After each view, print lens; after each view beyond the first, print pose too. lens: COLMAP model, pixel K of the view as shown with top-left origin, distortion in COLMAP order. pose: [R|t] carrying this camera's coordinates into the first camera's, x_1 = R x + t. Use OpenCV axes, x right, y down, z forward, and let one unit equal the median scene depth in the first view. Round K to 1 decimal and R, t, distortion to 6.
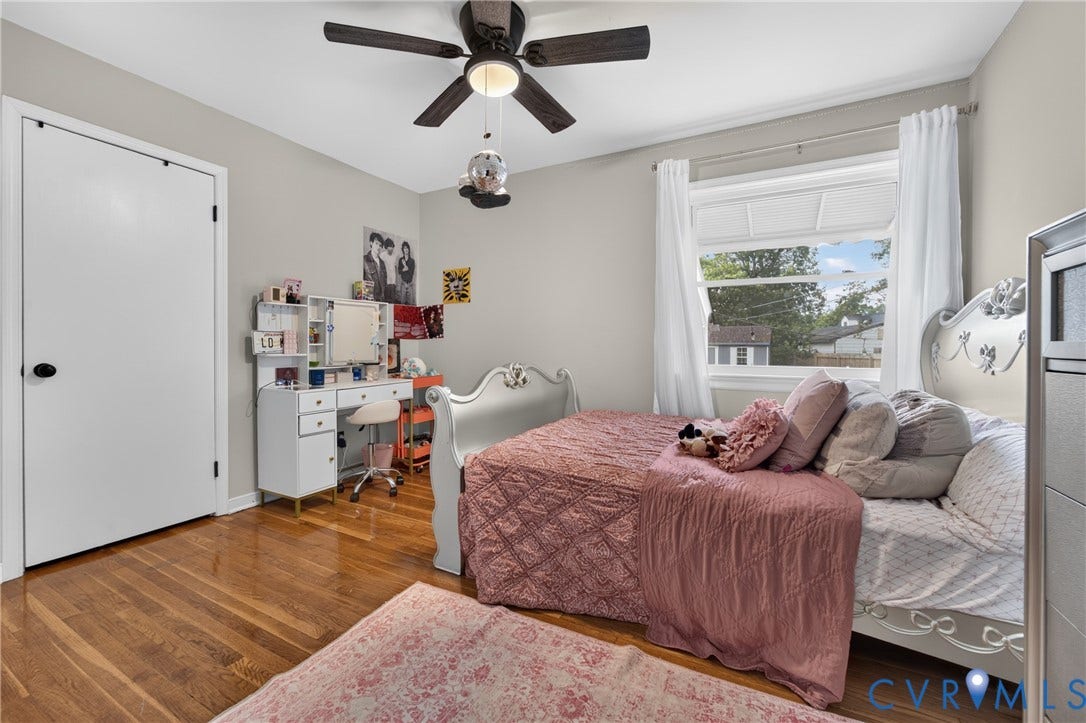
lens RADIAL K [[445.6, 0, 542.9], [0, 445.6, 357.7], [0, 0, 1]] dist [-0.052461, 0.036105]
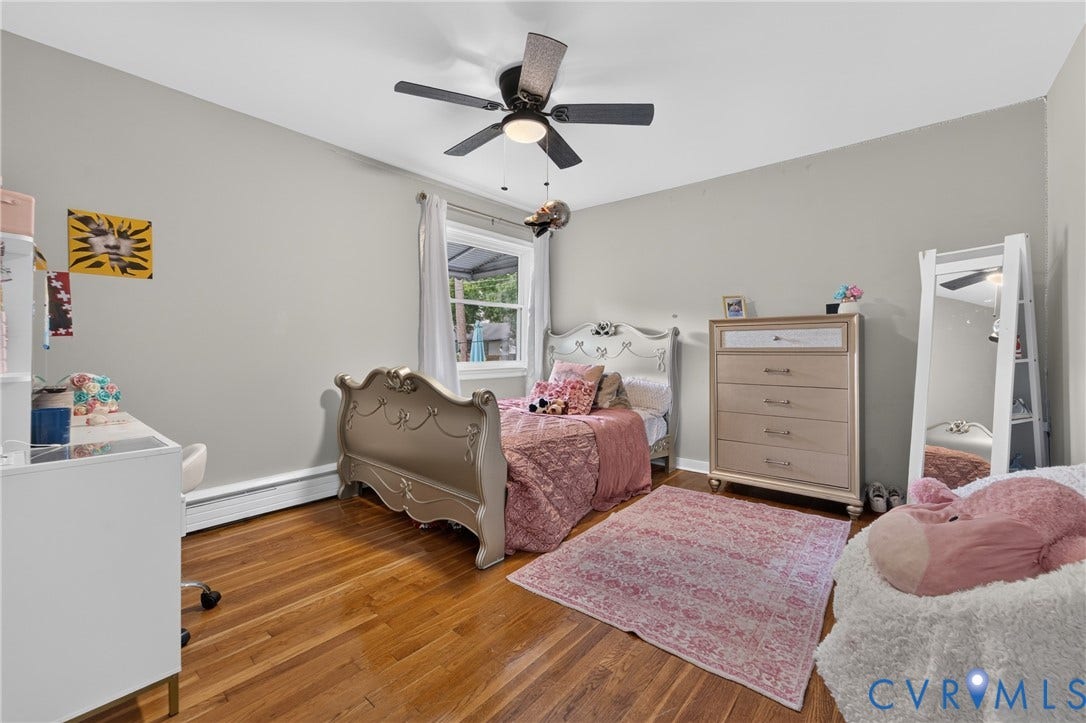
lens RADIAL K [[445.6, 0, 542.9], [0, 445.6, 357.7], [0, 0, 1]] dist [-0.052461, 0.036105]
pose [[0.203094, -0.031085, 0.978666, -0.647564], [0.023161, 0.999369, 0.026936, -0.019938], [-0.978885, 0.017196, 0.203686, 0.350026]]
